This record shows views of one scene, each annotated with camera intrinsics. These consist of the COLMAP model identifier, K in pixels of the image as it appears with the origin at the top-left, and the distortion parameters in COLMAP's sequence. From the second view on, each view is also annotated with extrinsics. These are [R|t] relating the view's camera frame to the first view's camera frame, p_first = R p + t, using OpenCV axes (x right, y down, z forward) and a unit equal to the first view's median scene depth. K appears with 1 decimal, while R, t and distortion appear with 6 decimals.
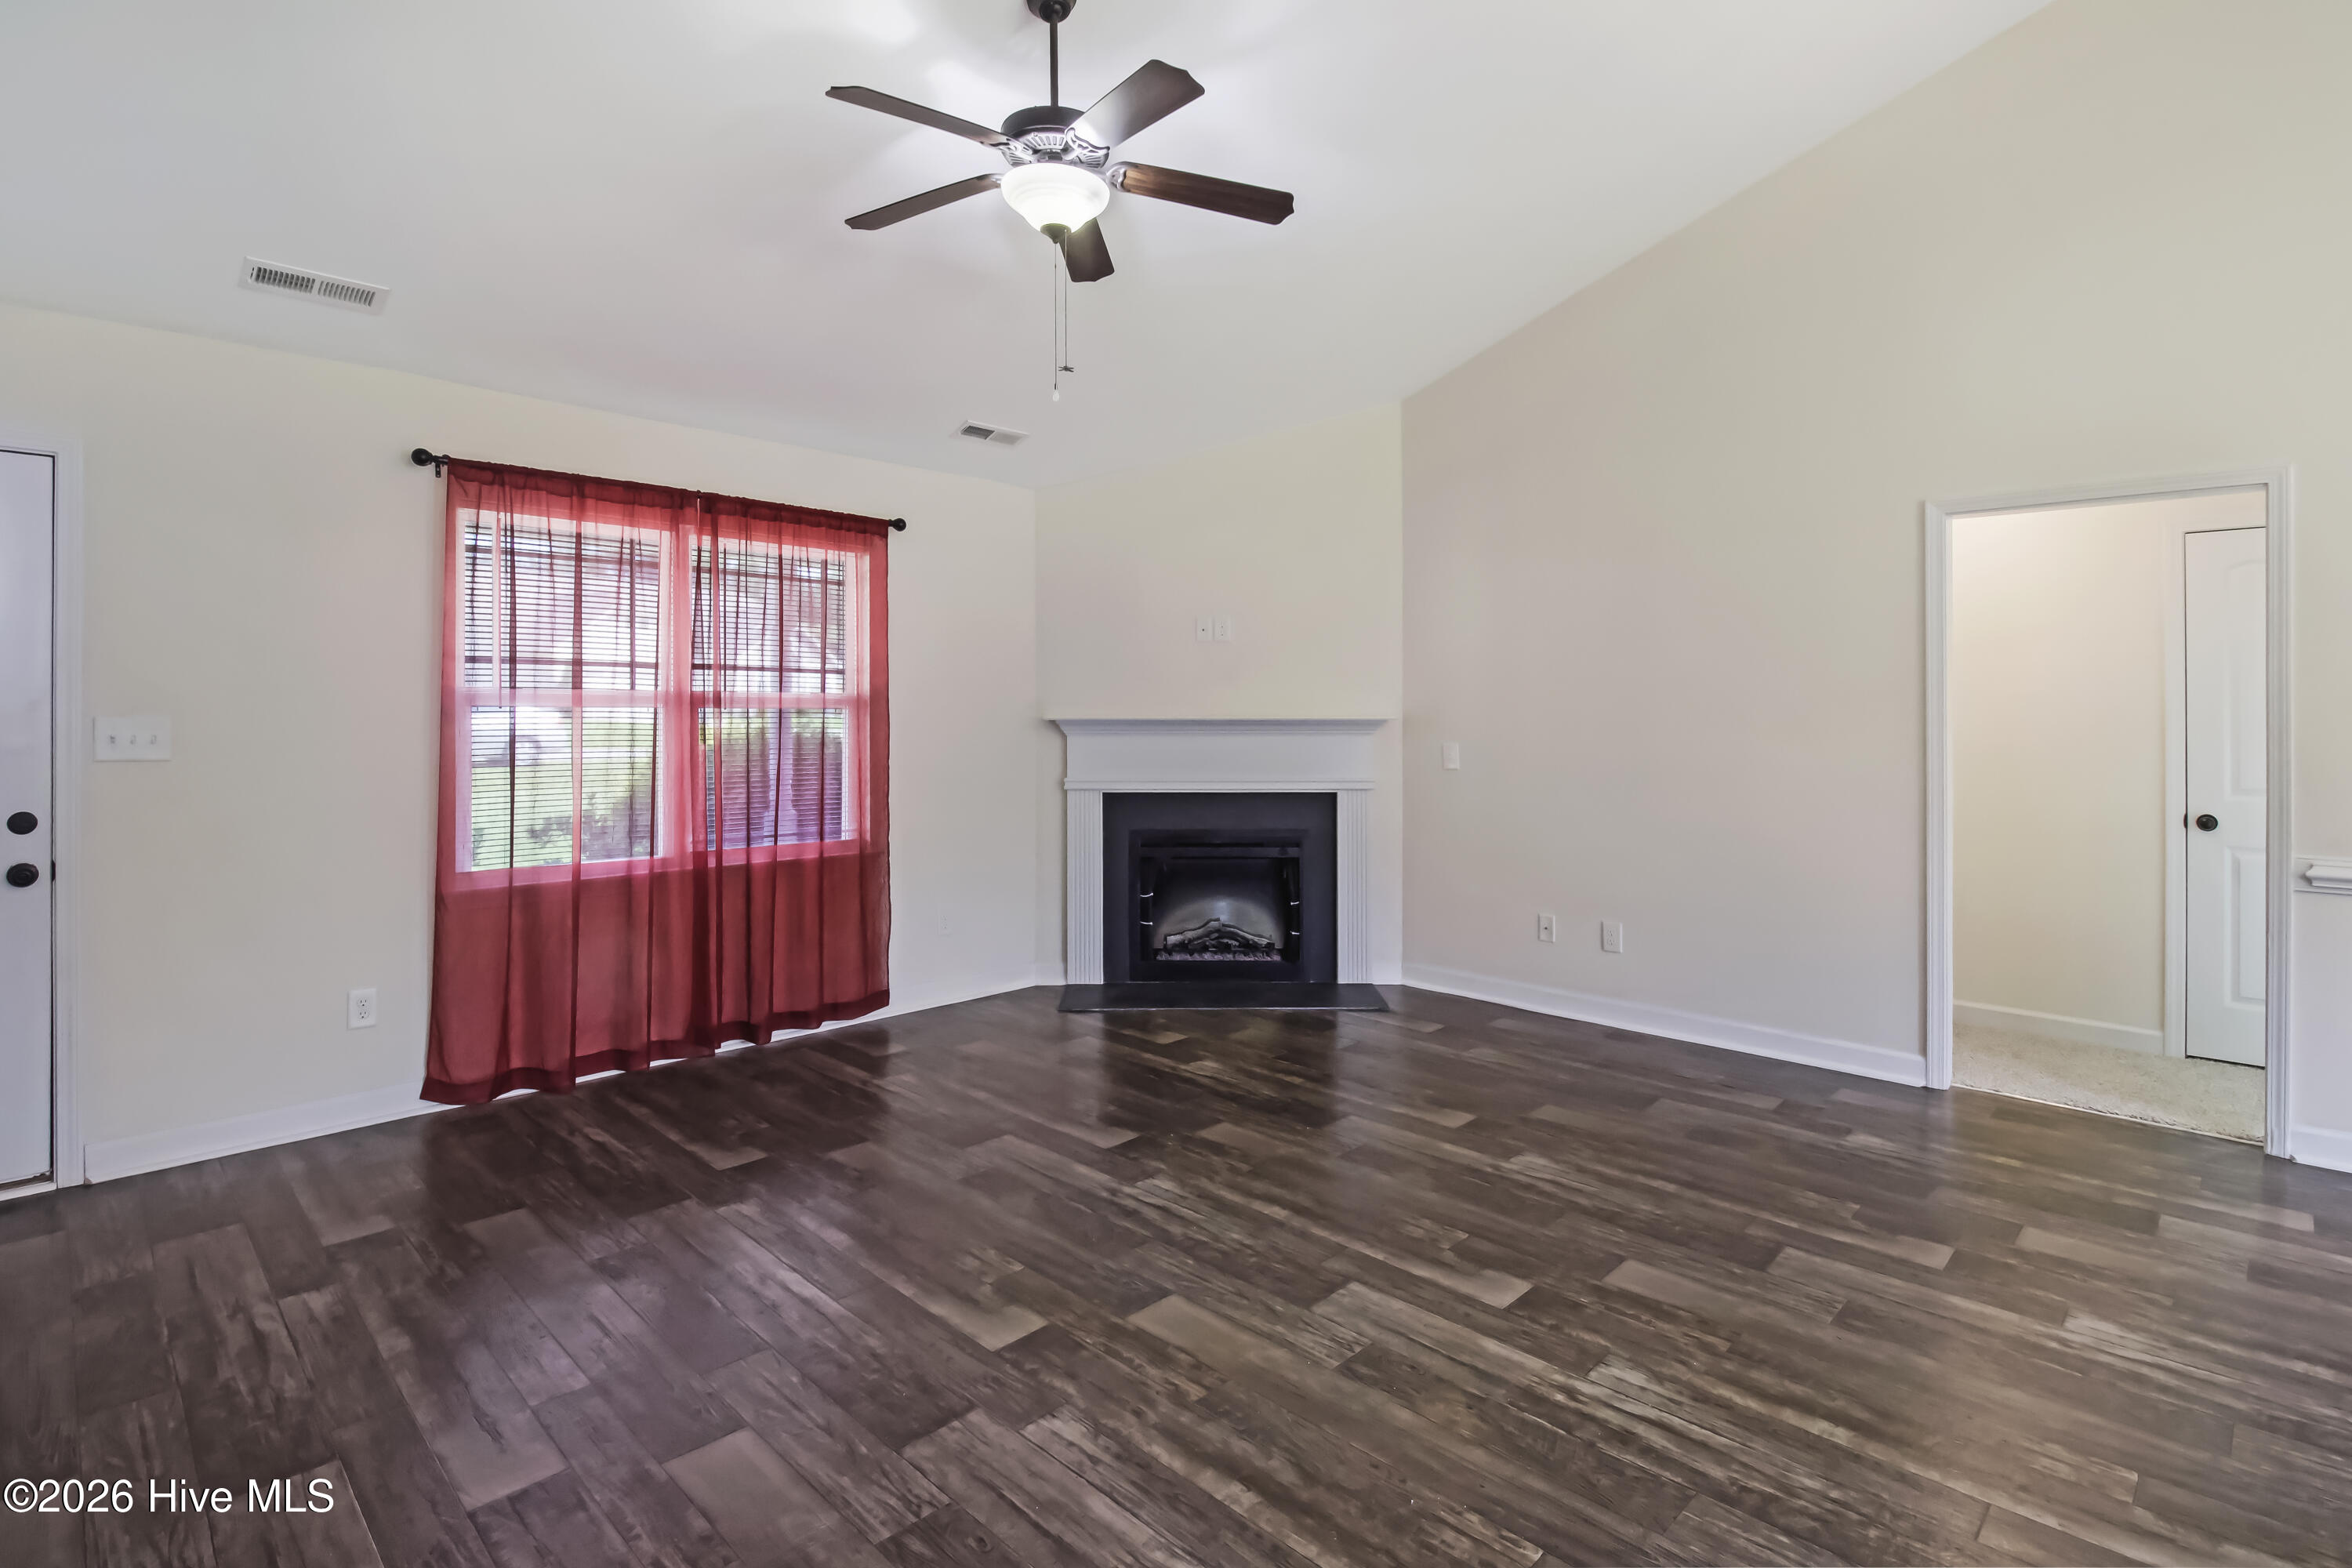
lens RADIAL K [[1125.7, 0, 1173.7], [0, 1125.7, 768.1], [0, 0, 1]] dist [-0.013917, -0.001049]
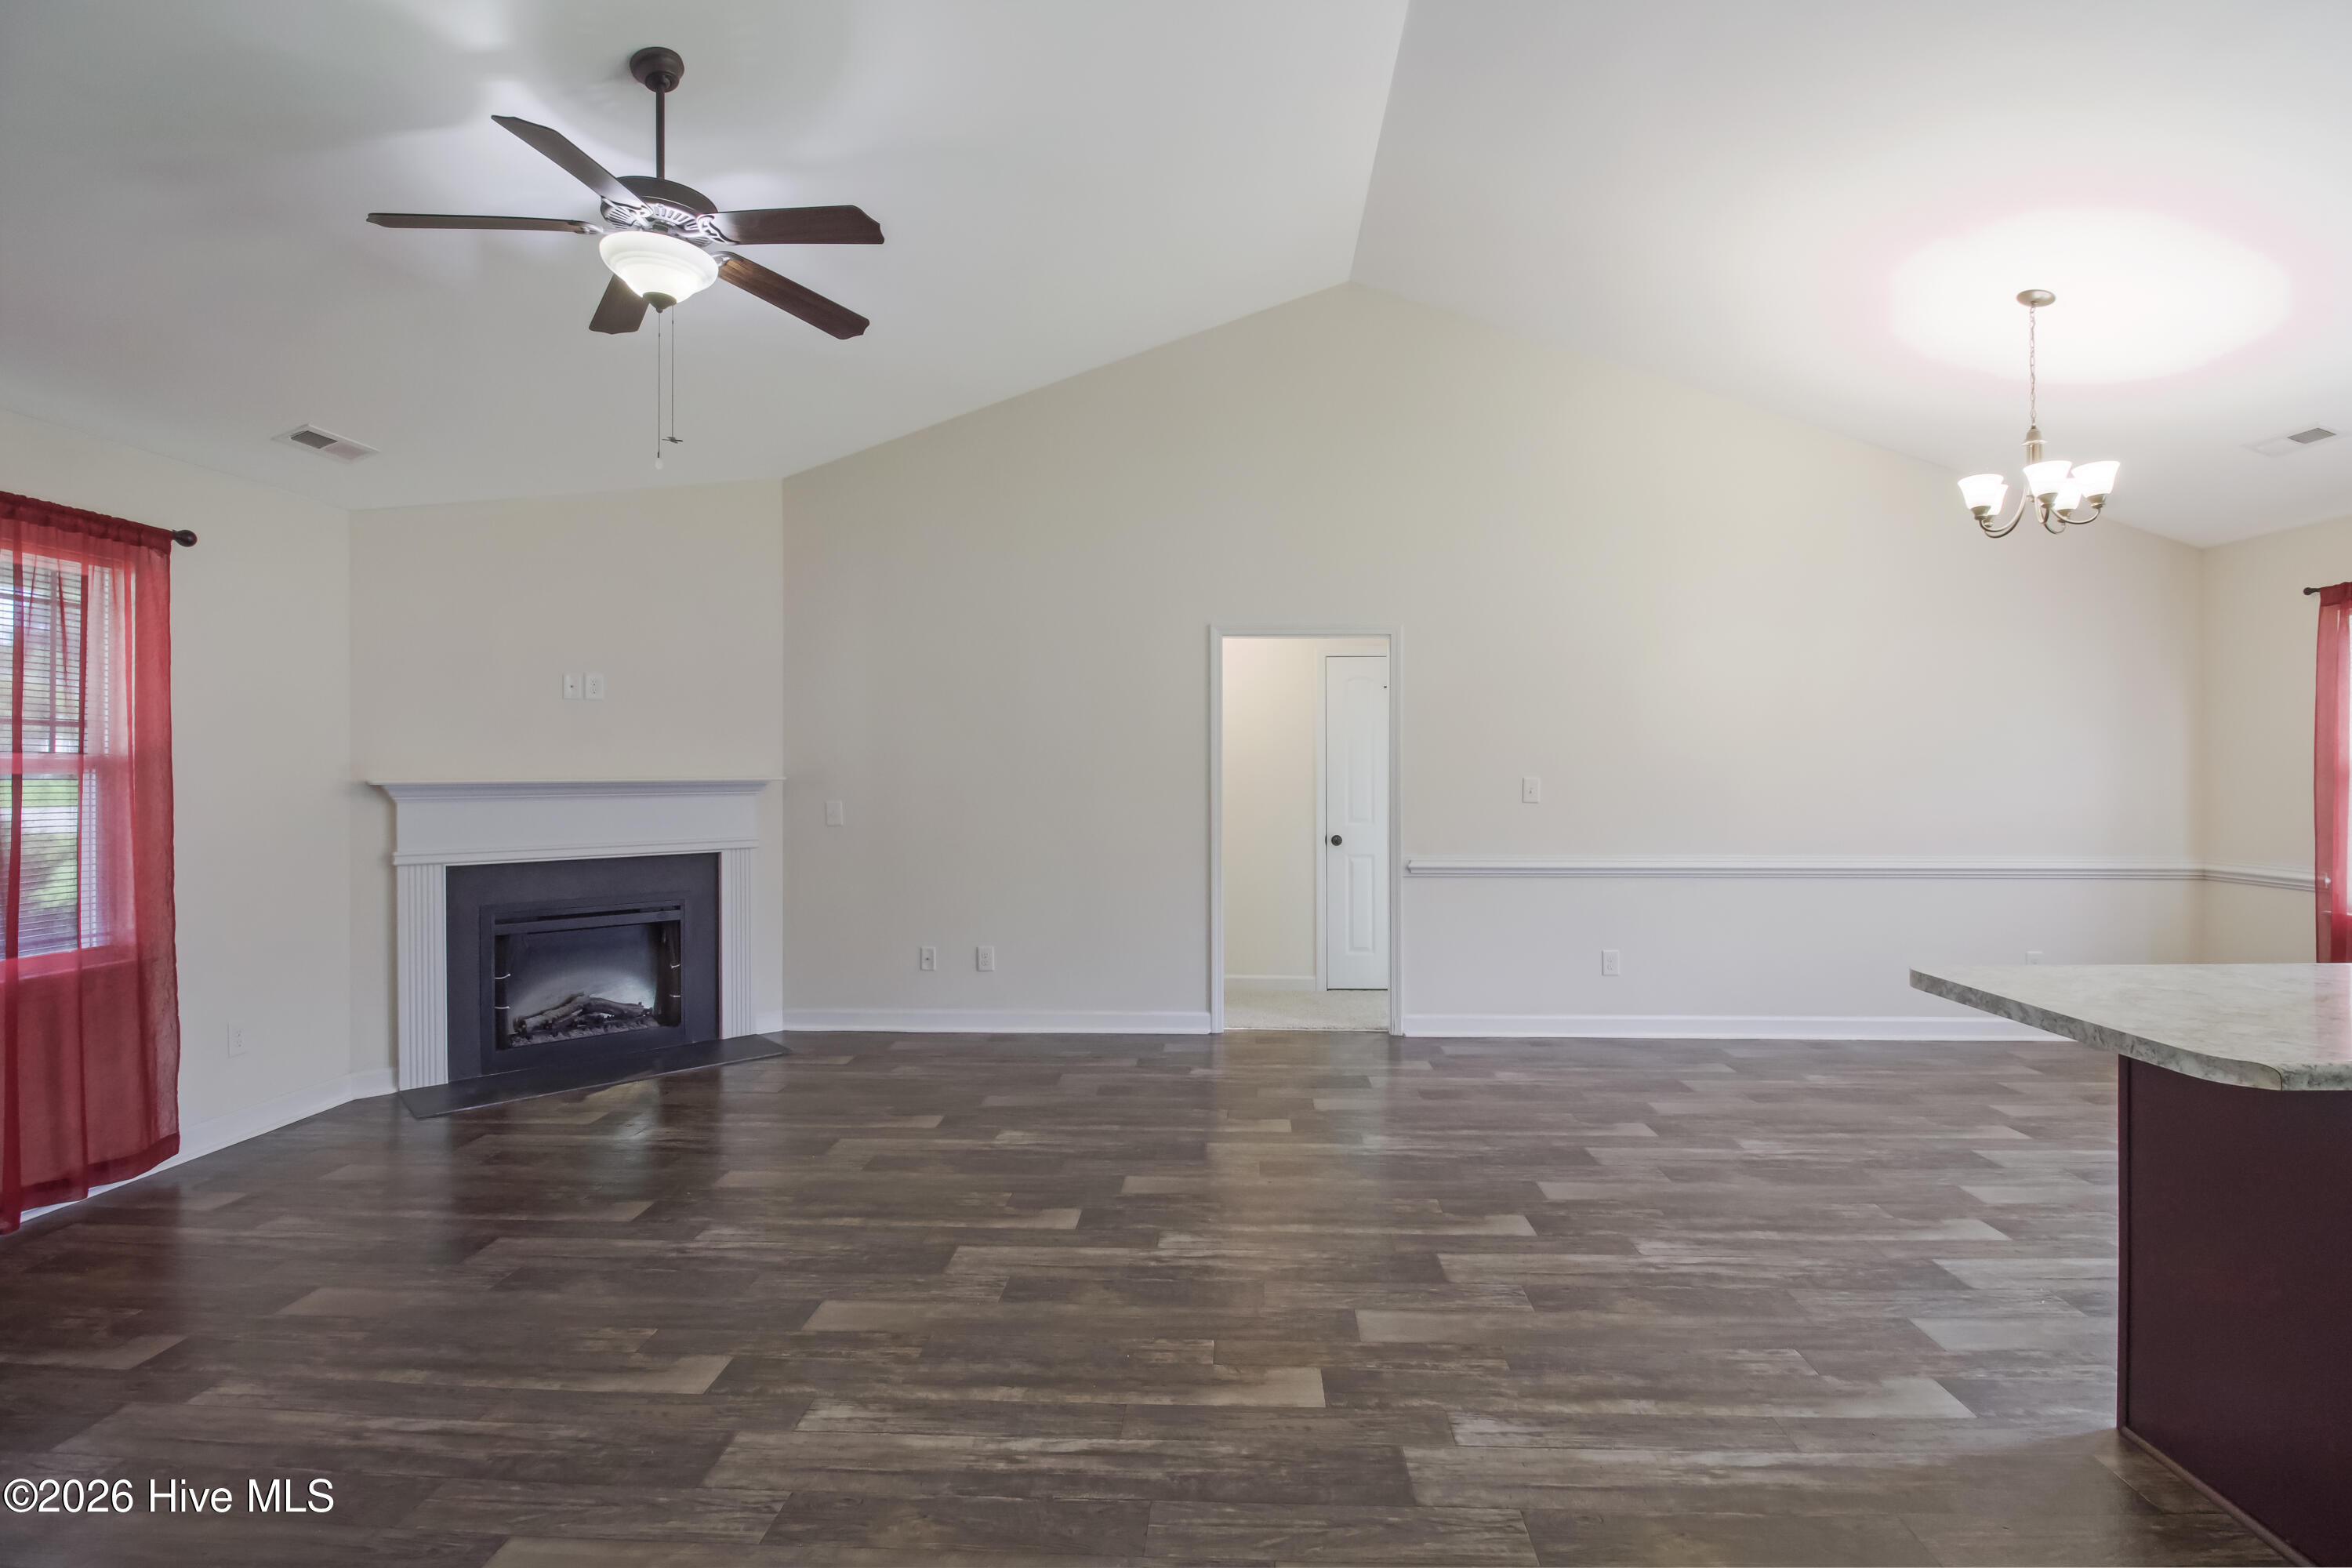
lens RADIAL K [[1099.6, 0, 1176.0], [0, 1099.6, 784.0], [0, 0, 1]] dist [0.027280, -0.031729]
pose [[0.753458, -0.009537, 0.657427, -0.200349], [0.035626, 0.999018, -0.026337, 0.001236], [-0.656530, 0.043265, 0.753058, -0.030132]]
